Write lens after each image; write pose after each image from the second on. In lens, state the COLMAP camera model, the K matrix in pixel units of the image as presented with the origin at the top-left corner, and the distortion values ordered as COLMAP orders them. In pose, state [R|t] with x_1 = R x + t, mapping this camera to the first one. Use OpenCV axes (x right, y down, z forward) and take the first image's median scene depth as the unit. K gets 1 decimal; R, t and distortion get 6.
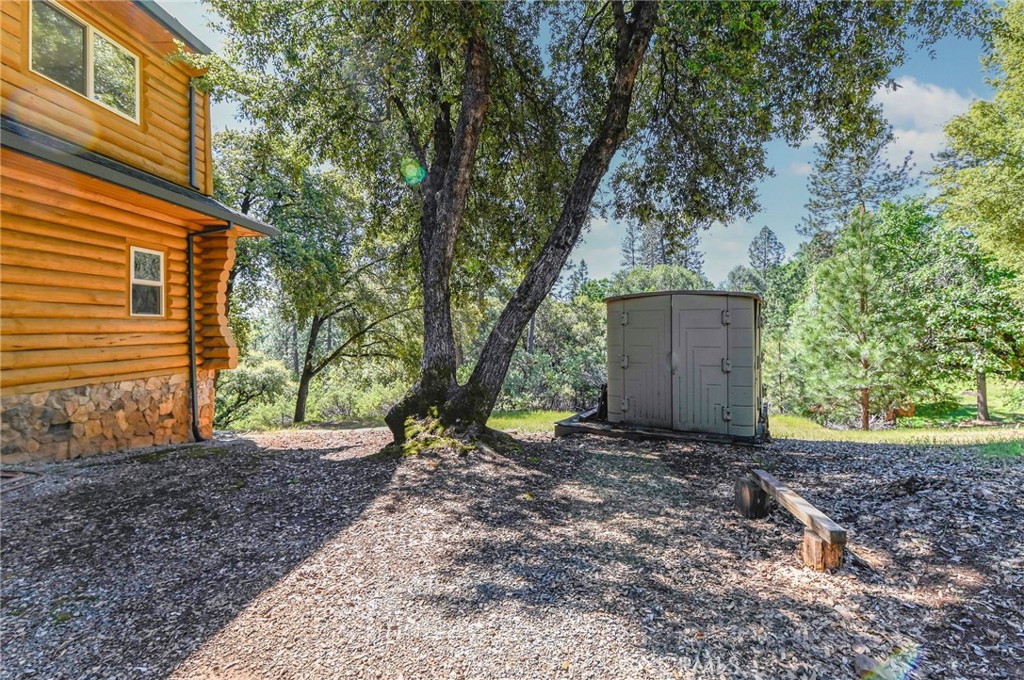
lens RADIAL K [[440.9, 0, 533.5], [0, 440.9, 329.0], [0, 0, 1]] dist [-0.002568, -0.000603]
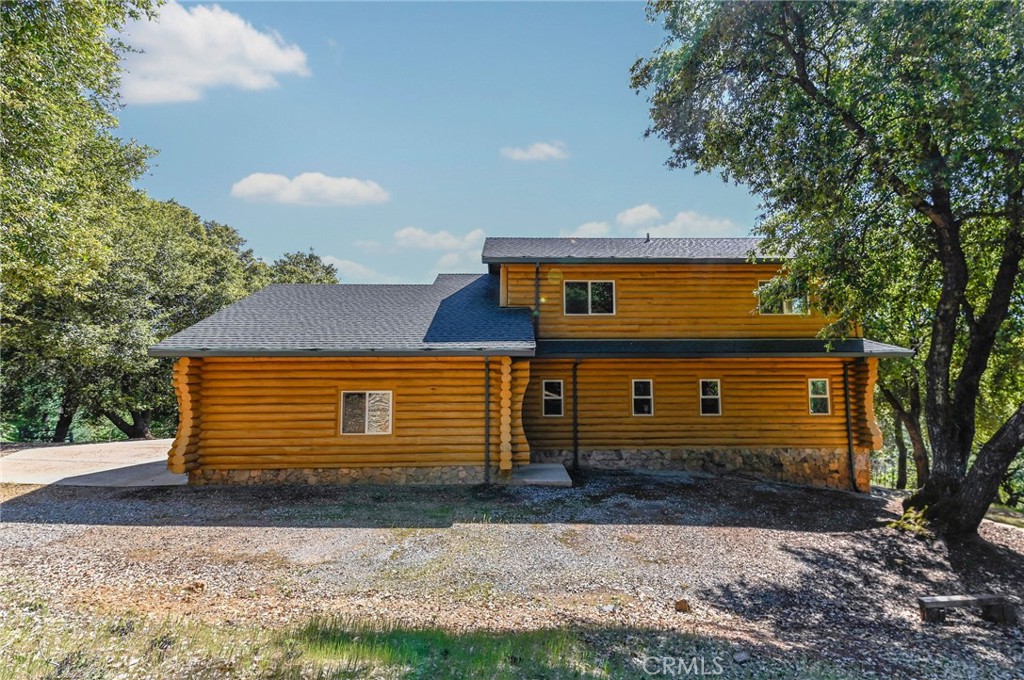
lens RADIAL K [[432.0, 0, 512.0], [0, 432.0, 340.0], [0, 0, 1]] dist [-0.003018, -0.000906]
pose [[0.003848, -0.074342, -0.997225, 1.145150], [-0.002911, 0.997228, -0.074354, -0.242591], [0.999988, 0.003189, 0.003621, -0.372286]]
